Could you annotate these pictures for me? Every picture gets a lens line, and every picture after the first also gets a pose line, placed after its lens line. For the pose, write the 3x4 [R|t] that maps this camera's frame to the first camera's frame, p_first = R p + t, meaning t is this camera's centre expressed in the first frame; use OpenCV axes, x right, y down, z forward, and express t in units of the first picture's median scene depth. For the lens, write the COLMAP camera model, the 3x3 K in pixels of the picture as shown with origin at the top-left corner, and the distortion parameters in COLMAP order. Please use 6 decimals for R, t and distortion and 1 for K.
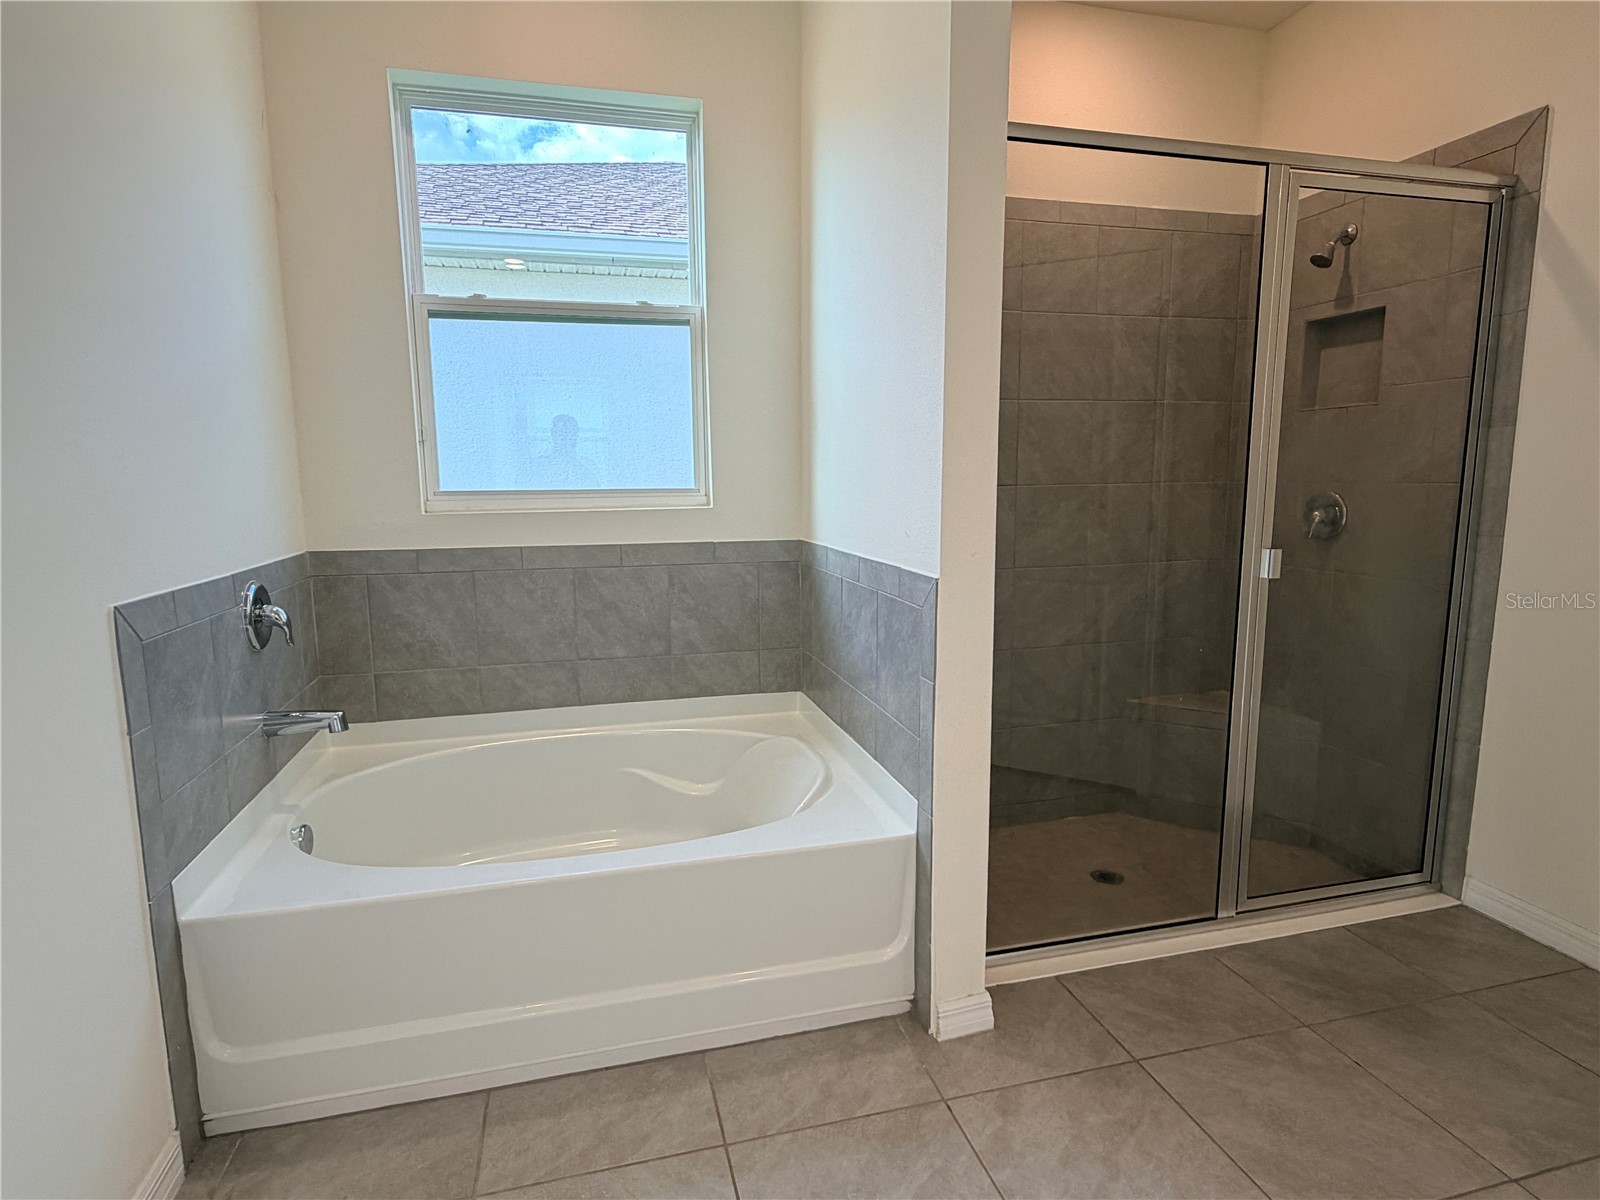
lens RADIAL K [[853.7, 0, 792.8], [0, 853.7, 601.9], [0, 0, 1]] dist [0.001925, -0.000217]
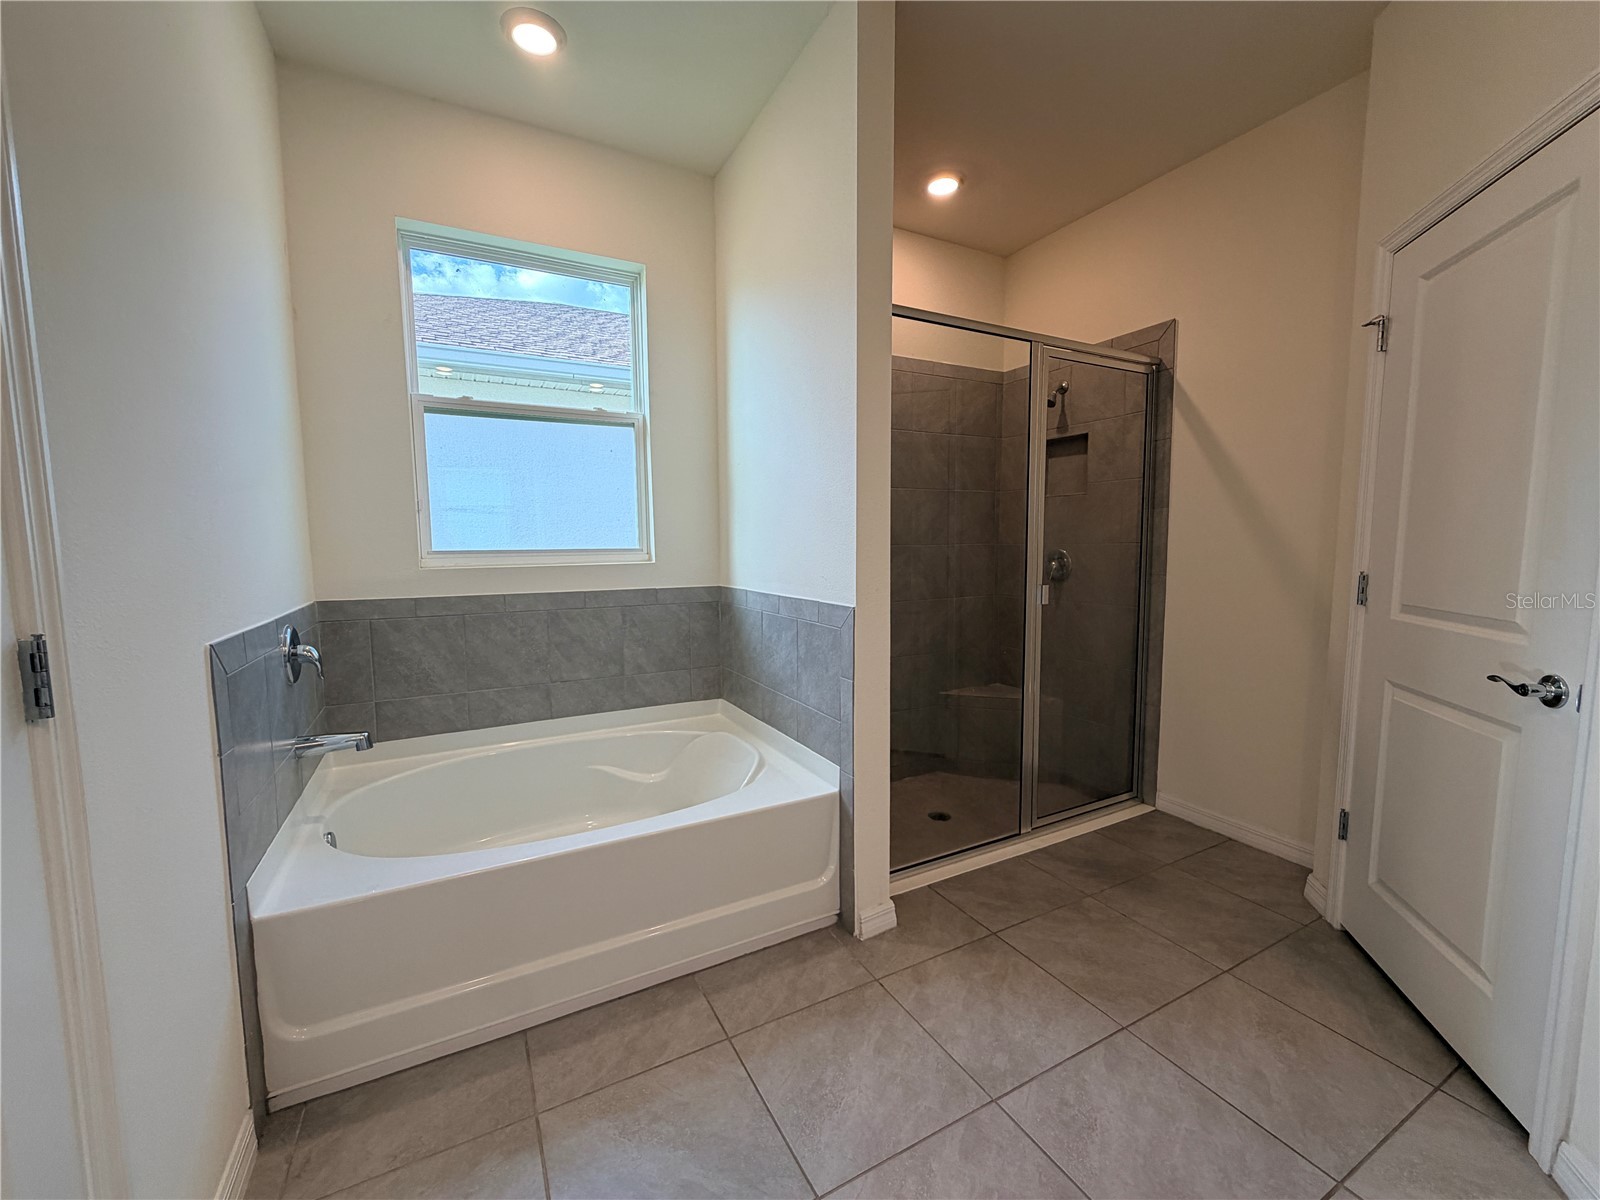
lens RADIAL K [[639.2, 0, 800.0], [0, 639.2, 600.0], [0, 0, 1]] dist [0.001257, 0.000401]
pose [[0.973307, -0.021642, 0.228483, -0.134560], [0.034959, 0.997907, -0.054395, 0.012847], [-0.226828, 0.060931, 0.972027, -0.019915]]
